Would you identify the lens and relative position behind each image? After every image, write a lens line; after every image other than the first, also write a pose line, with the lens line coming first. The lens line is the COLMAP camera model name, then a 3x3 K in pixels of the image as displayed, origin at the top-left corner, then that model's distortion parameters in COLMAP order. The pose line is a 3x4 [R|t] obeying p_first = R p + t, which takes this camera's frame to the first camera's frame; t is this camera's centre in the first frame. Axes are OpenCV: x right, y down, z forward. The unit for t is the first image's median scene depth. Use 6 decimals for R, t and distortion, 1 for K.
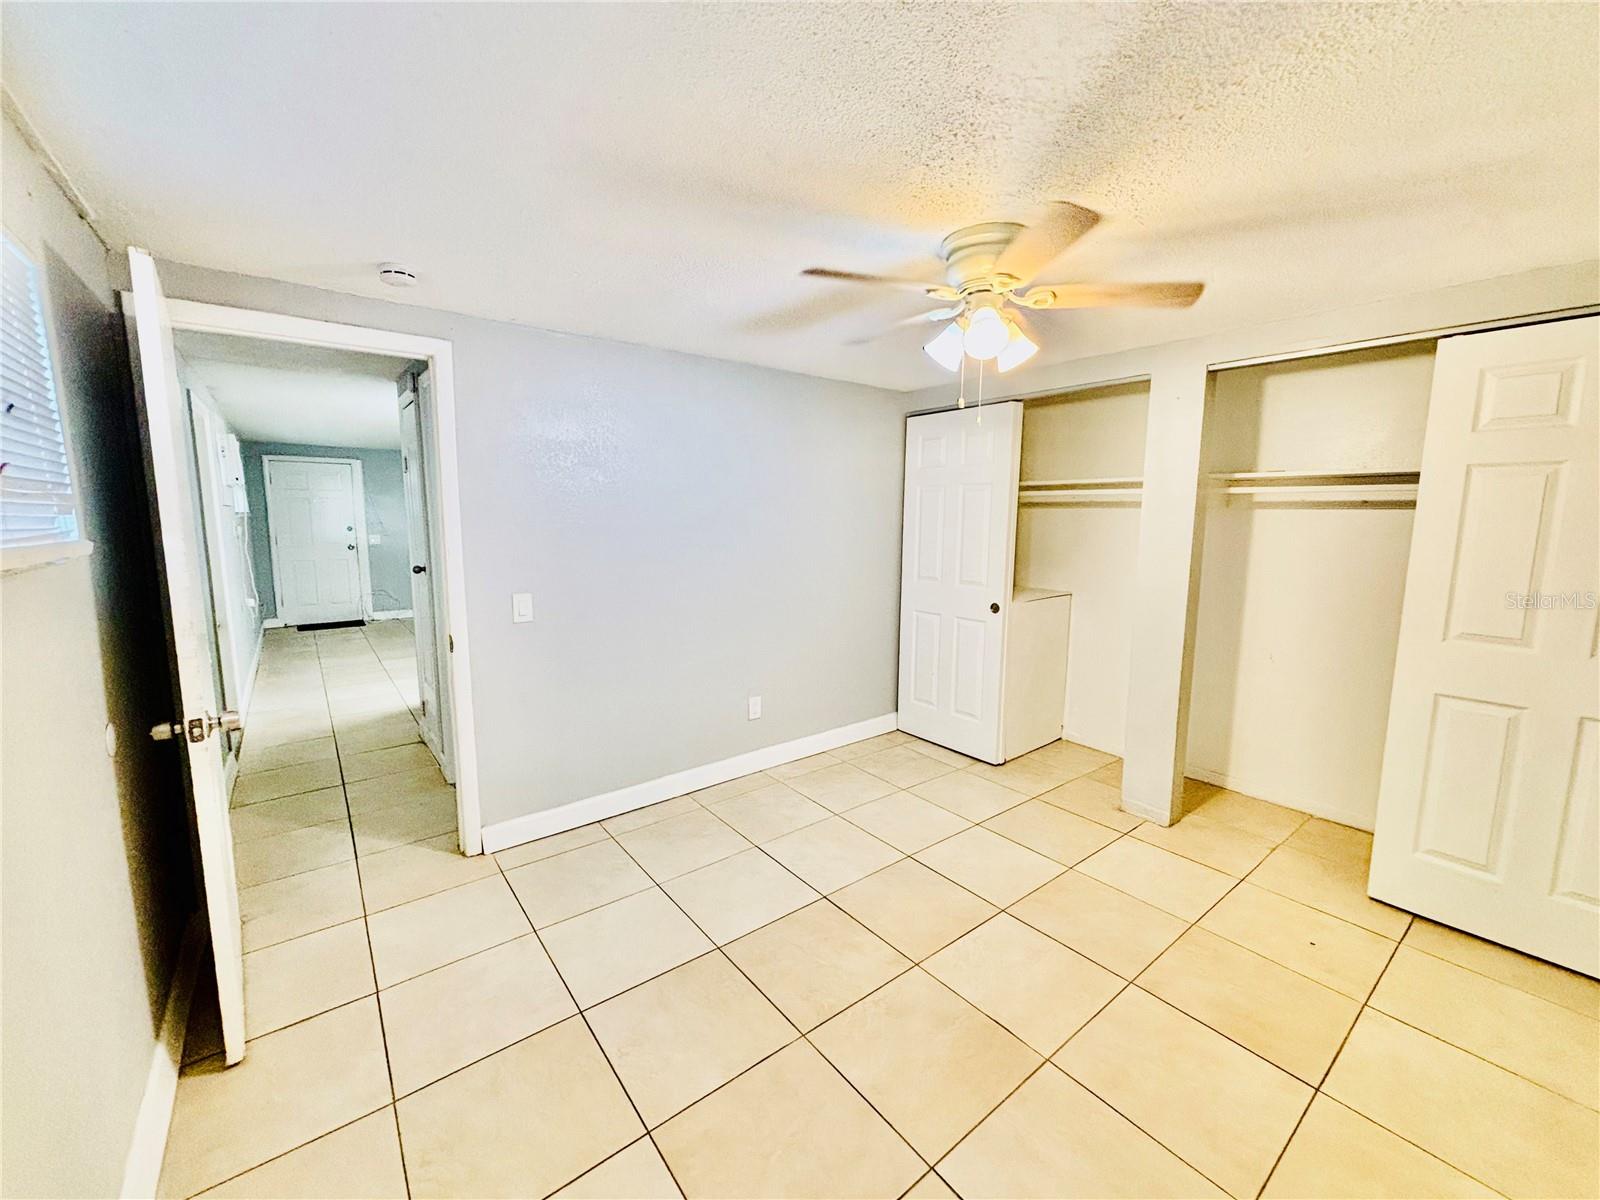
lens RADIAL K [[643.2, 0, 791.2], [0, 643.2, 599.4], [0, 0, 1]] dist [-0.000393, 0.000051]
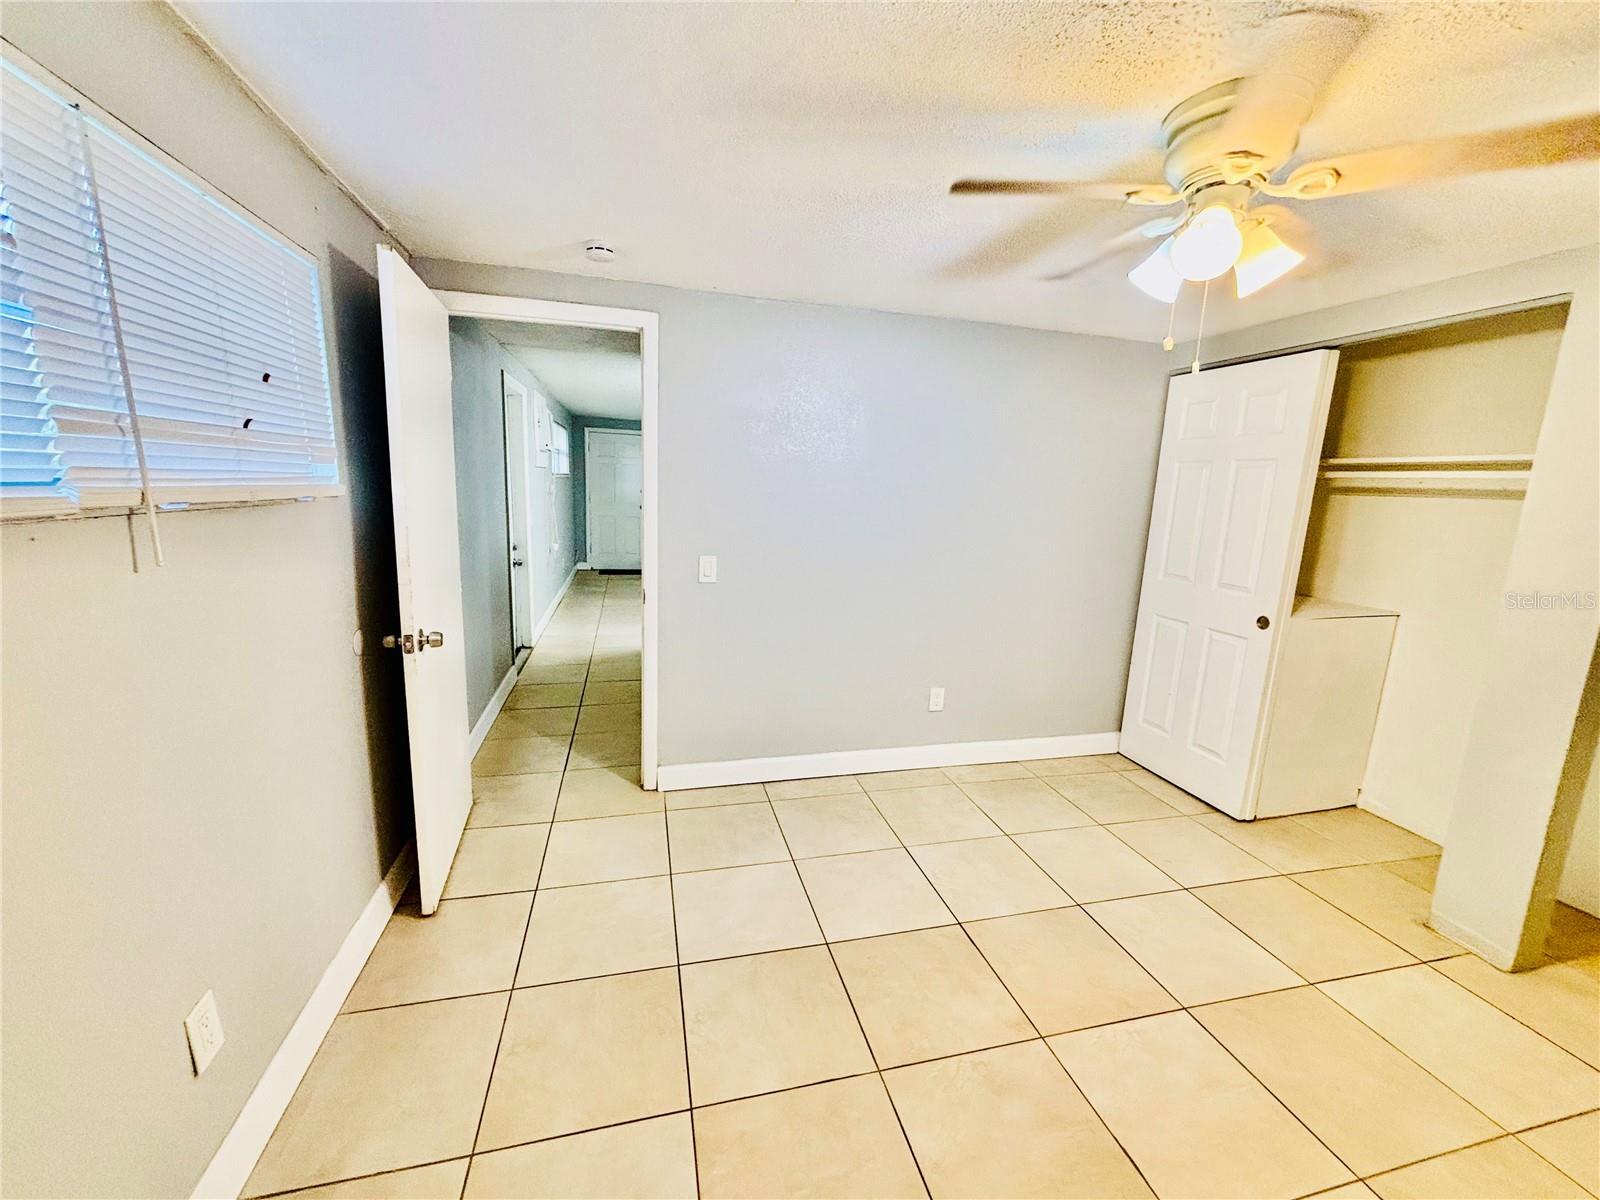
lens RADIAL K [[641.3, 0, 800.0], [0, 641.3, 600.0], [0, 0, 1]] dist [0.000206, -0.000018]
pose [[0.916280, 0.104144, -0.386762, 0.129158], [-0.089552, 0.994428, 0.055612, -0.008590], [0.390399, -0.016321, 0.920501, 0.096014]]
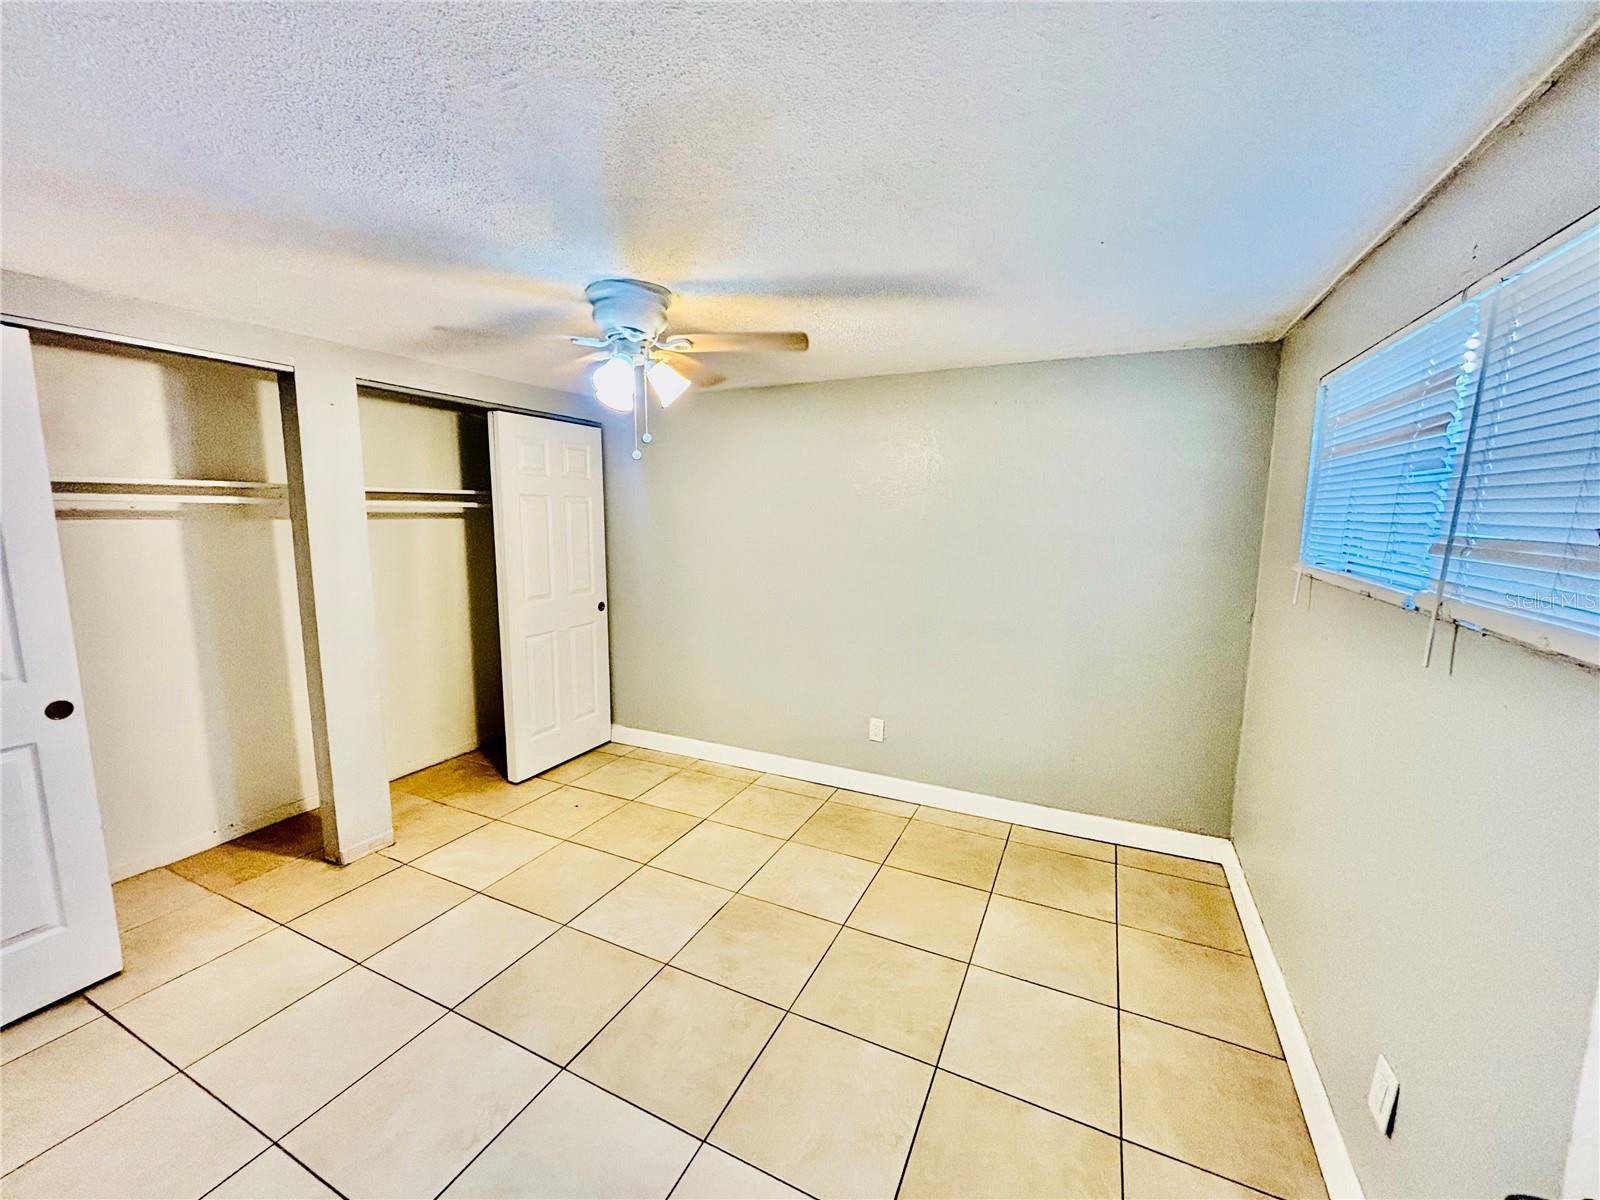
lens RADIAL K [[641.3, 0, 800.0], [0, 641.3, 600.0], [0, 0, 1]] dist [0.000206, -0.000018]
pose [[-0.456113, -0.131688, 0.880124, -0.539657], [0.110110, 0.973040, 0.202654, -0.146602], [-0.883083, 0.189343, -0.429317, 0.836621]]
